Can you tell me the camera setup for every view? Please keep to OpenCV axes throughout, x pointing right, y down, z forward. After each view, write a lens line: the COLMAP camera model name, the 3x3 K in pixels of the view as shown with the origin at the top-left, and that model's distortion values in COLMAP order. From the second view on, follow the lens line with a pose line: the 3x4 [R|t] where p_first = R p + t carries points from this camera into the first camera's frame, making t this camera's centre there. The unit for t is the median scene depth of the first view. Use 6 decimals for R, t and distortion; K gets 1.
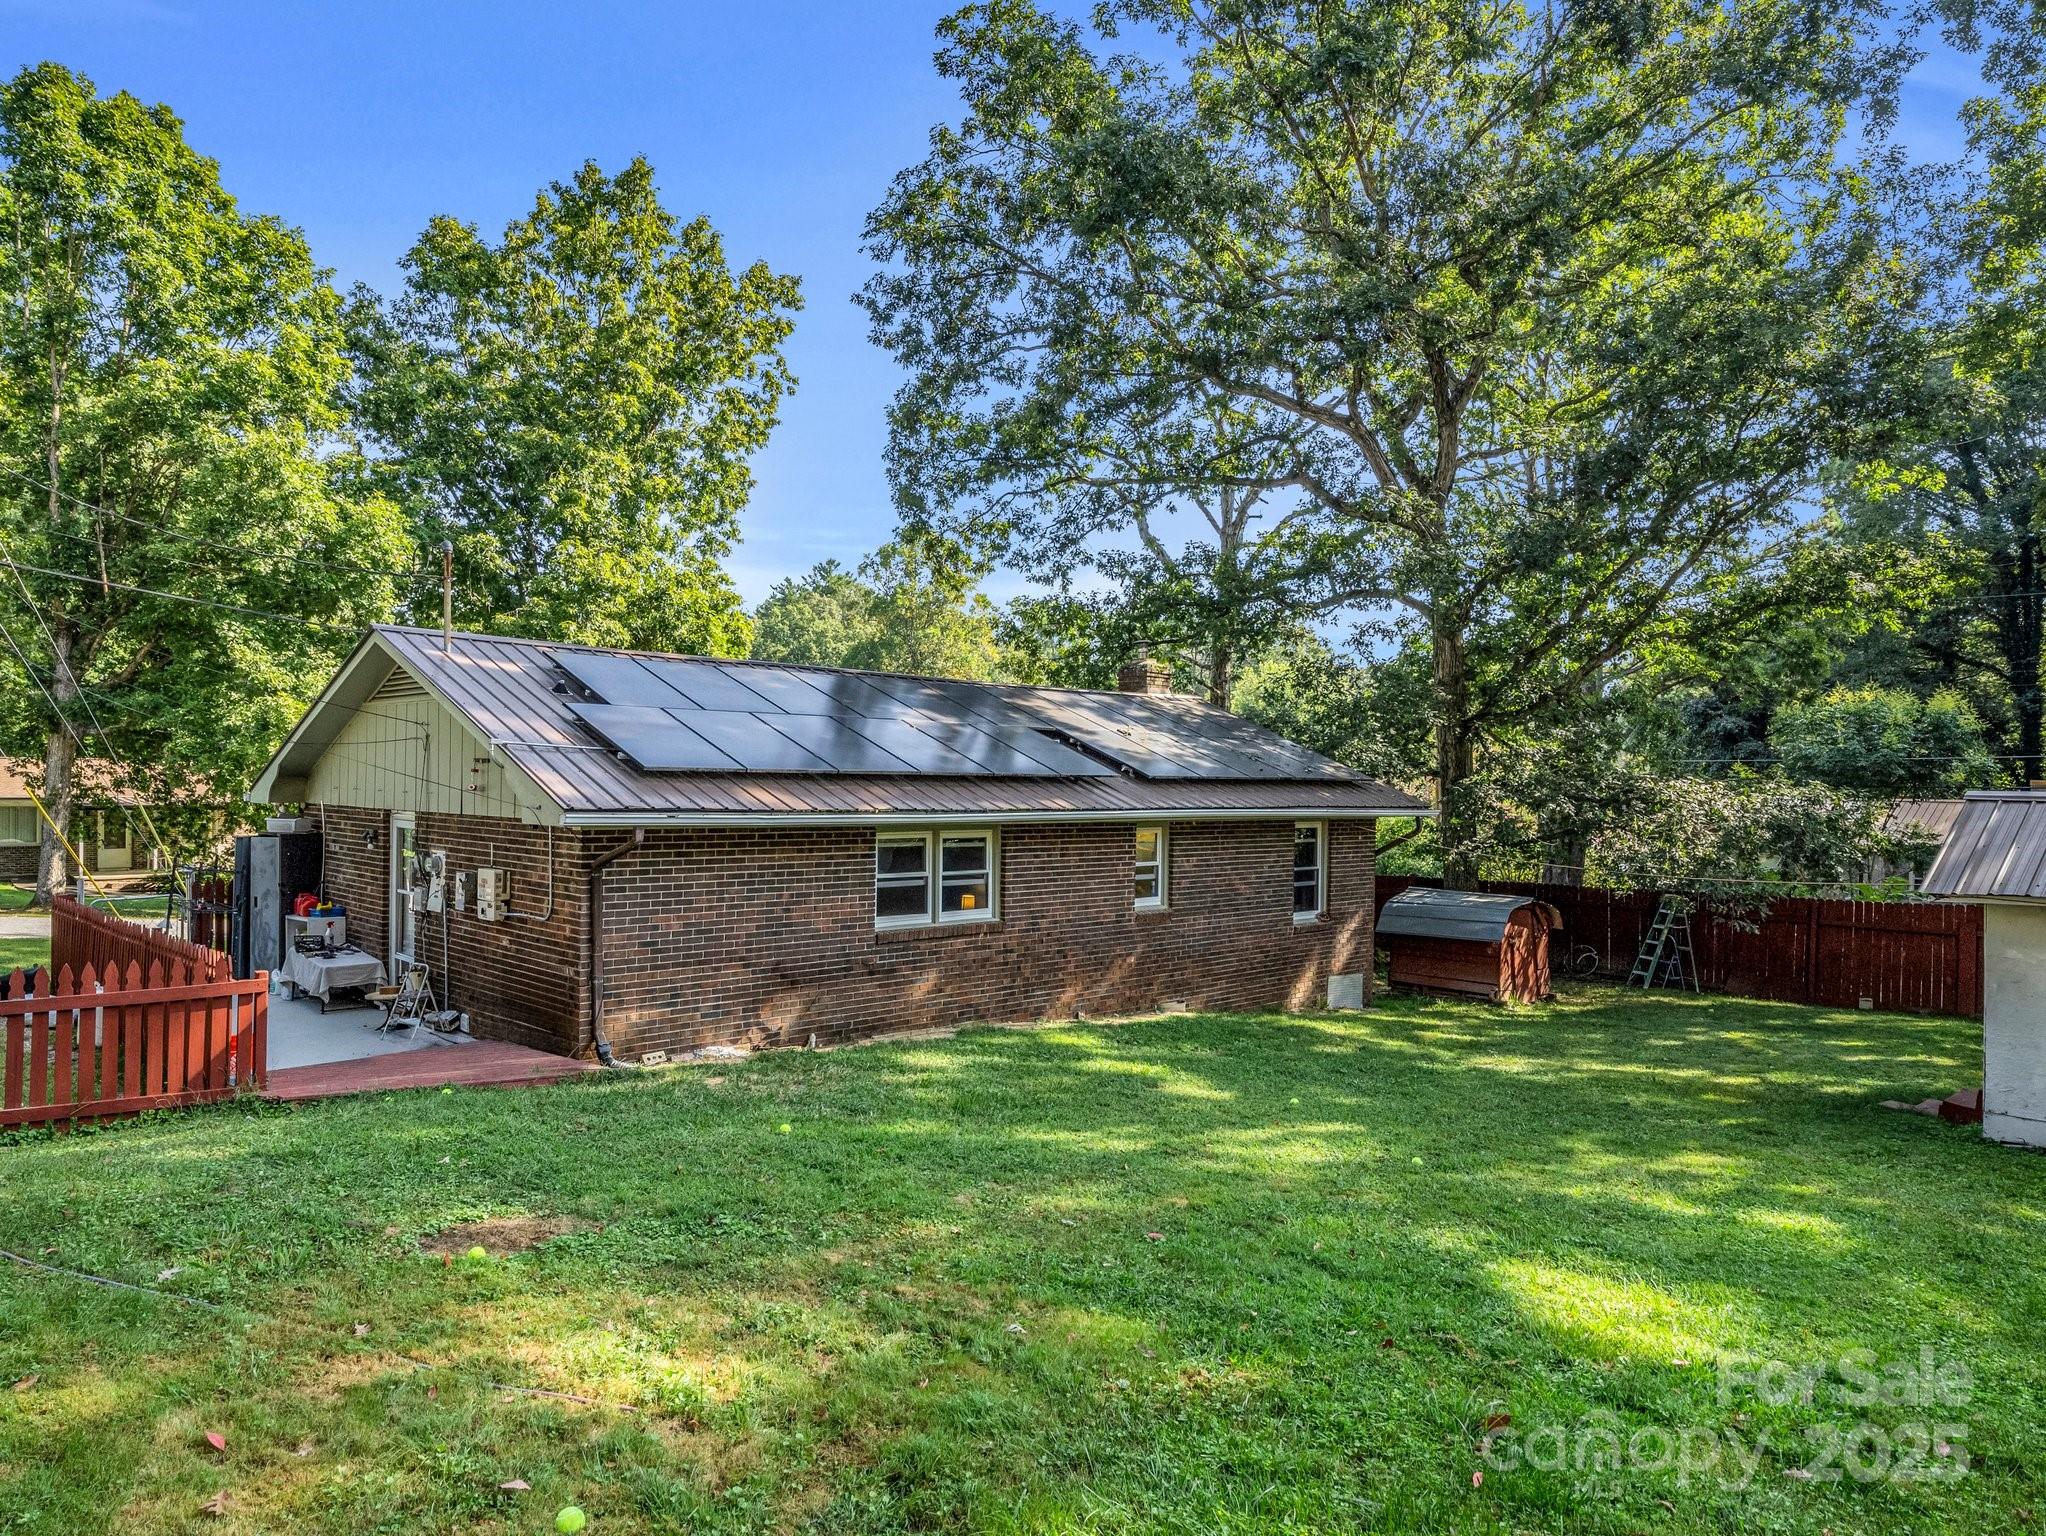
lens RADIAL K [[1333.0, 0, 1019.8], [0, 1333.0, 777.8], [0, 0, 1]] dist [0.003331, 0.001764]
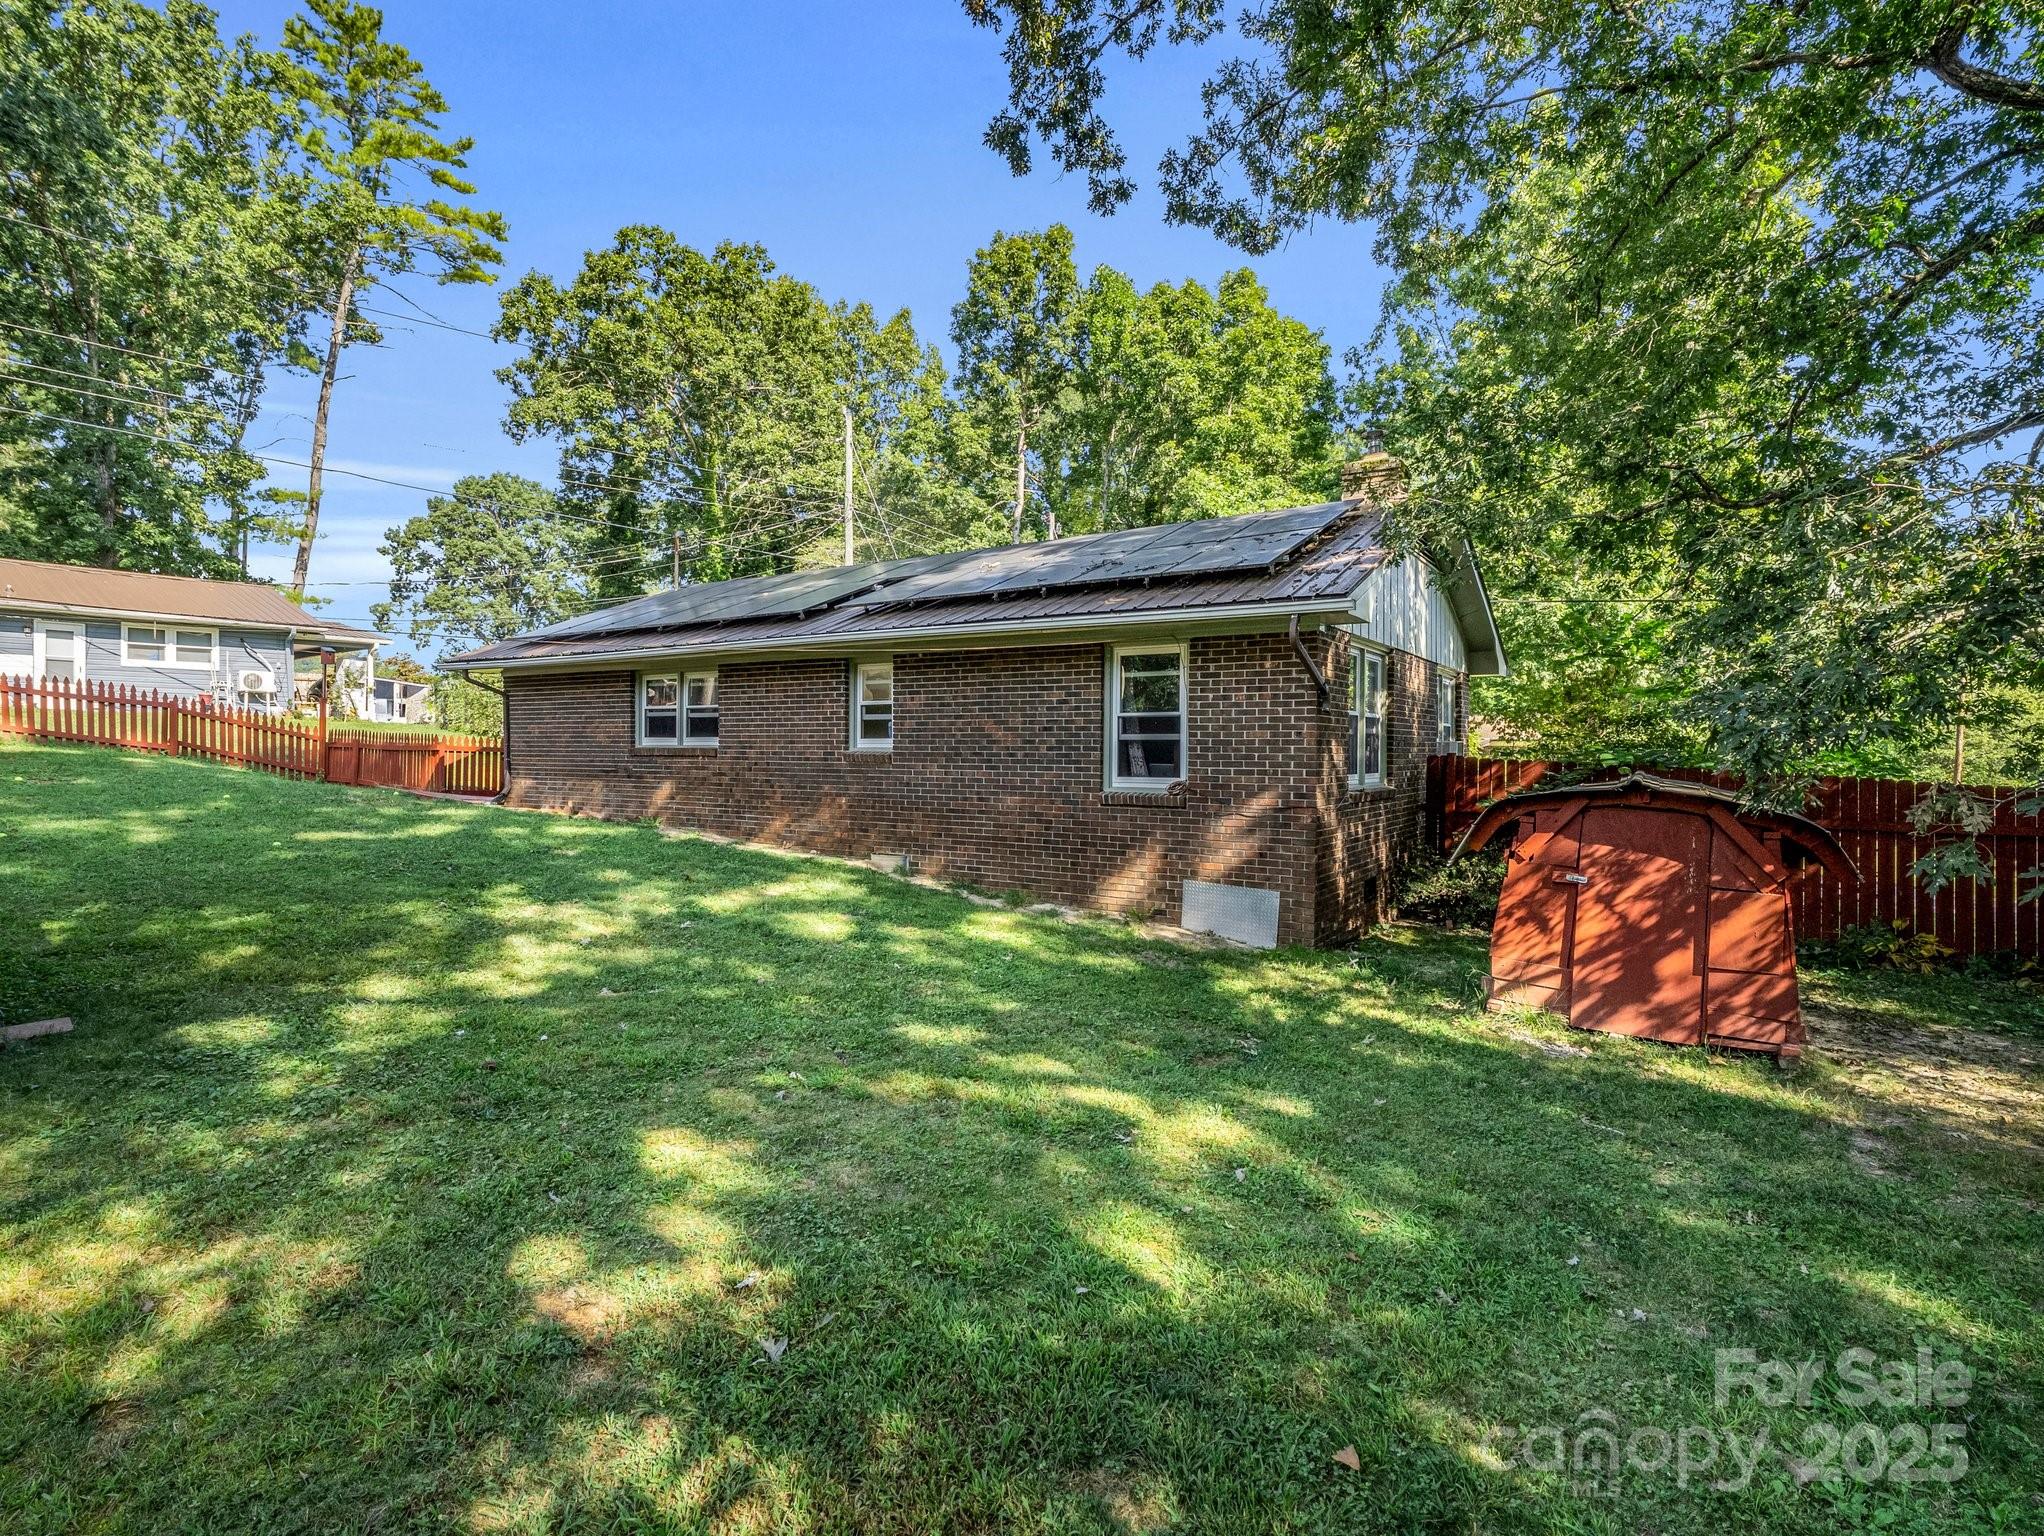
lens RADIAL K [[1007.8, 0, 1005.4], [0, 1007.8, 758.4], [0, 0, 1]] dist [-0.011815, -0.002647]
pose [[0.217423, -0.001983, -0.976076, 0.887330], [0.000118, 0.999998, -0.002005, 0.116528], [0.976078, 0.000321, 0.217422, 1.037154]]
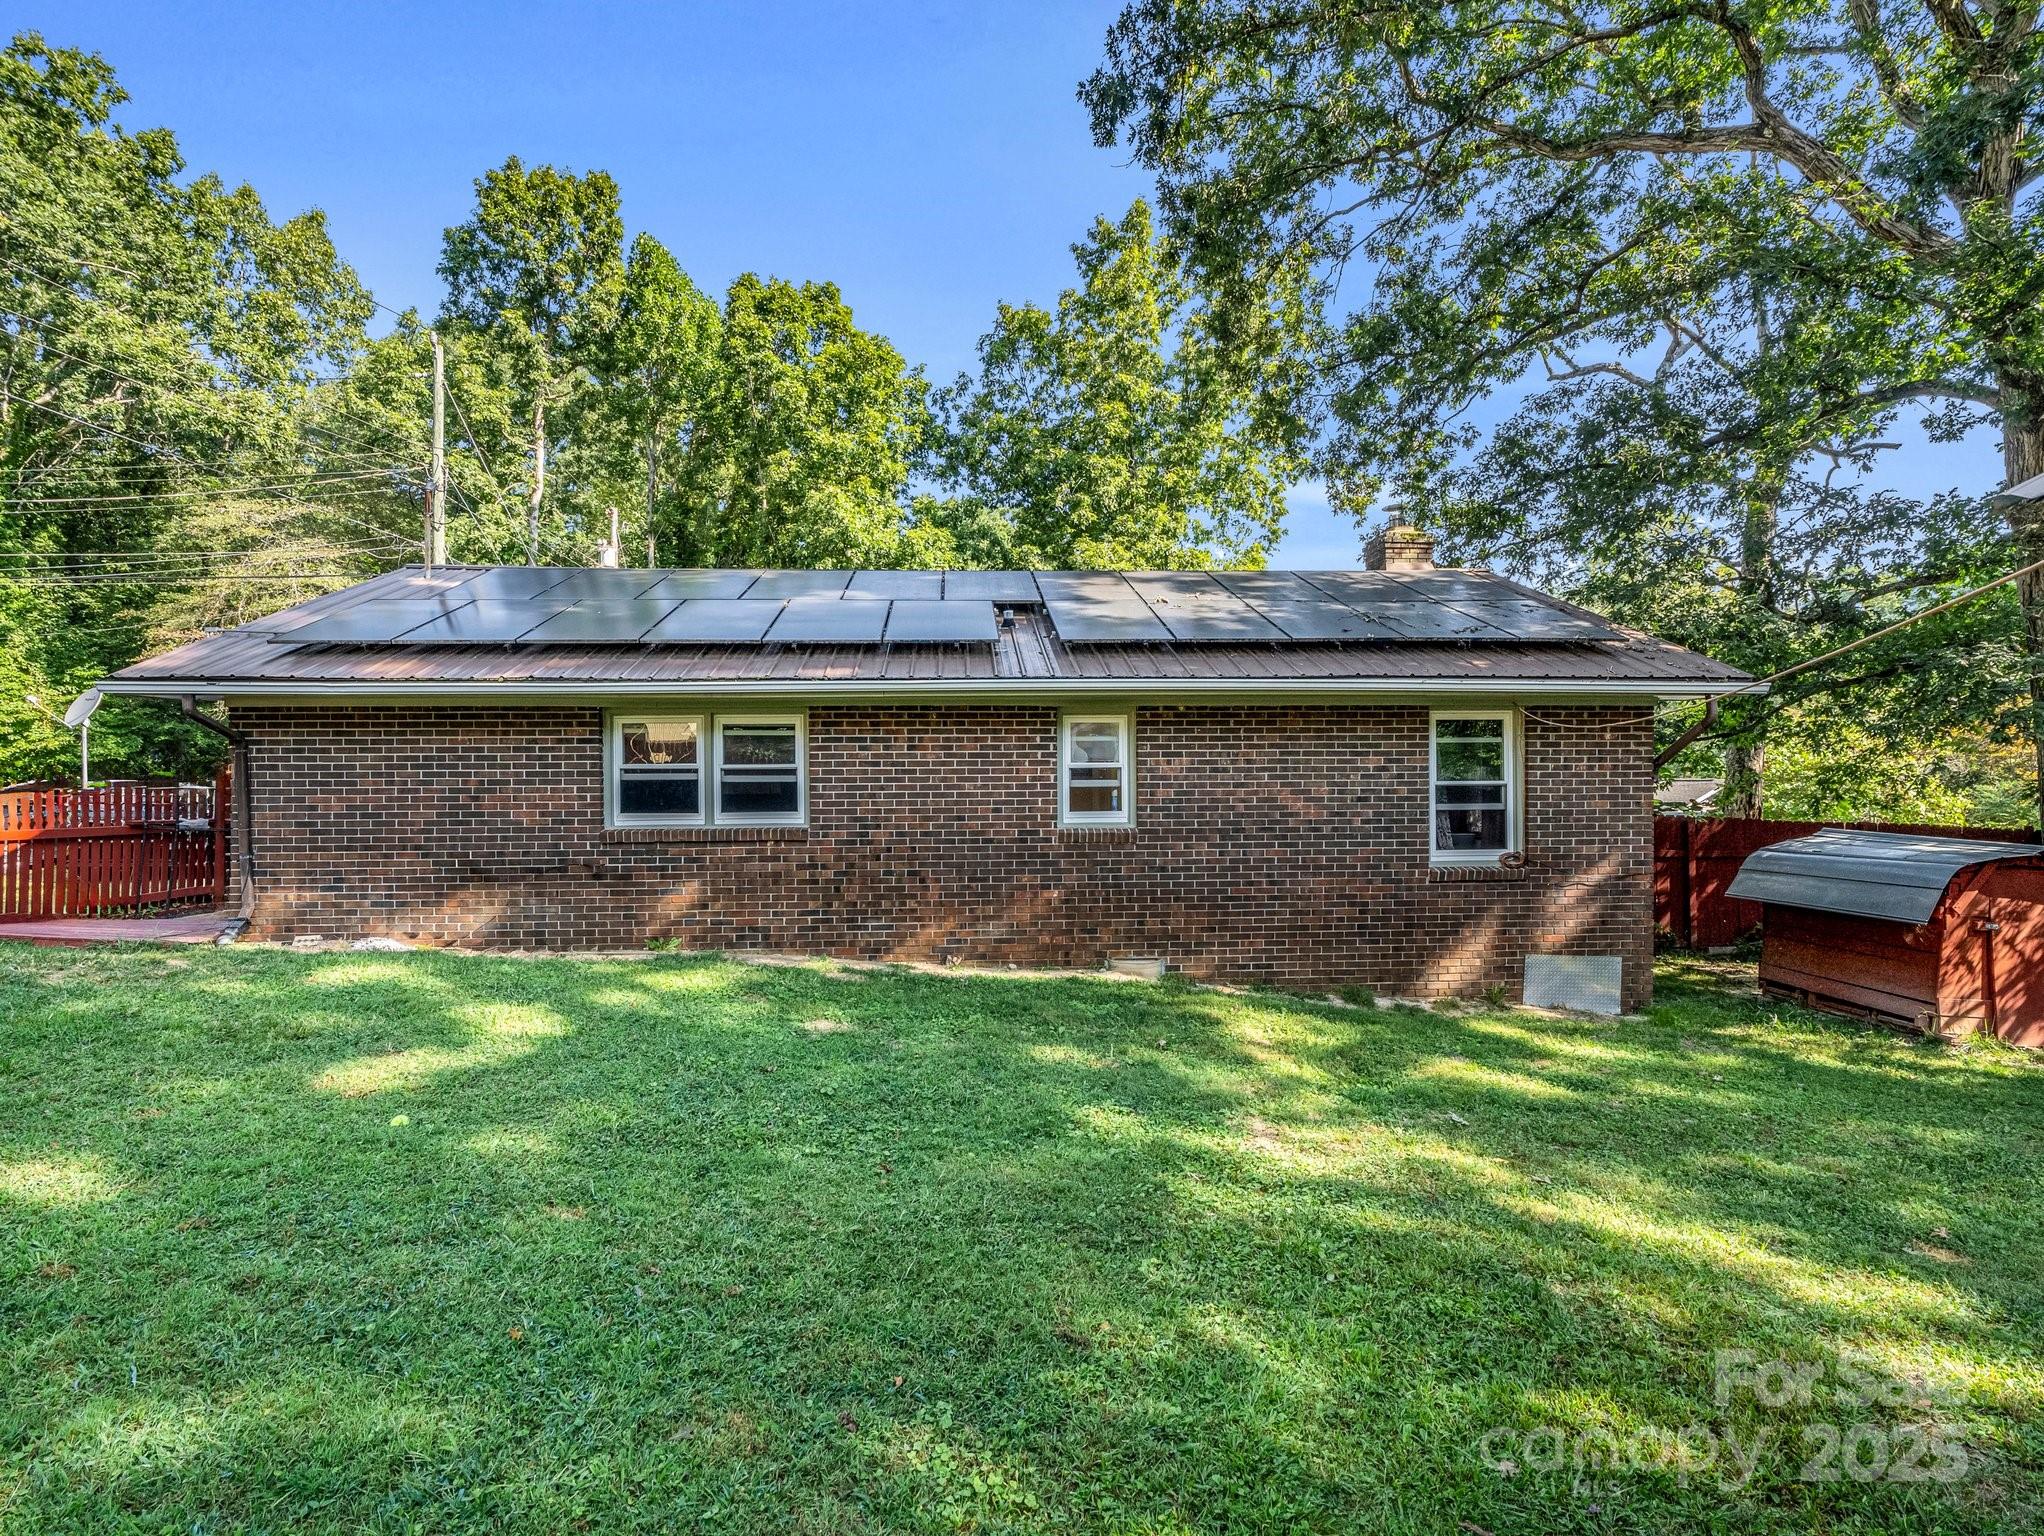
lens RADIAL K [[1007.8, 0, 1032.2], [0, 1007.8, 768.4], [0, 0, 1]] dist [-0.011815, -0.002647]
pose [[0.749789, -0.017749, -0.661439, 0.478316], [0.017968, 0.999818, -0.006460, 0.076819], [0.661433, -0.007041, 0.749971, 0.628531]]
